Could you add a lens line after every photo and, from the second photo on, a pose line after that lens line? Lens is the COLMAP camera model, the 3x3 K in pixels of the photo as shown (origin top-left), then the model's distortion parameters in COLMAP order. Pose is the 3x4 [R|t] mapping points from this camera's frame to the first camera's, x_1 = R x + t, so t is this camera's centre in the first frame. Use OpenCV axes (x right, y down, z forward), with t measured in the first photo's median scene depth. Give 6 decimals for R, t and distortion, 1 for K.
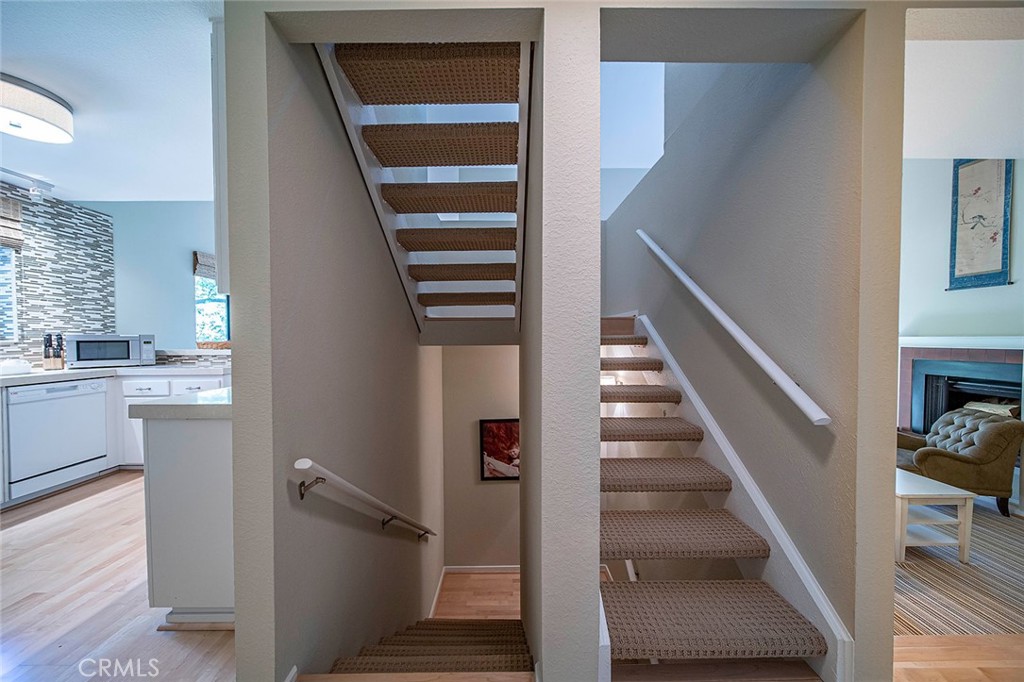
lens RADIAL K [[360.6, 0, 504.3], [0, 360.6, 347.4], [0, 0, 1]] dist [0.005609, -0.001070]
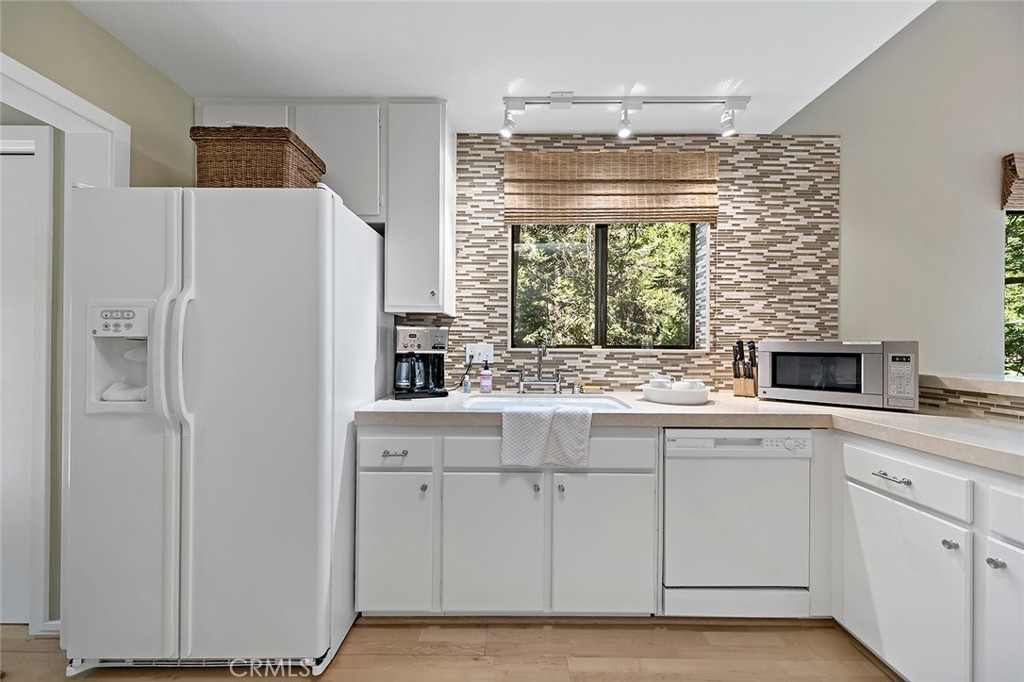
lens RADIAL K [[359.9, 0, 506.2], [0, 359.9, 342.9], [0, 0, 1]] dist [0.005035, -0.001229]
pose [[-0.009121, 0.004200, -0.999950, -0.581258], [-0.028702, 0.999578, 0.004460, -0.022754], [0.999546, 0.028741, -0.008997, 0.562424]]
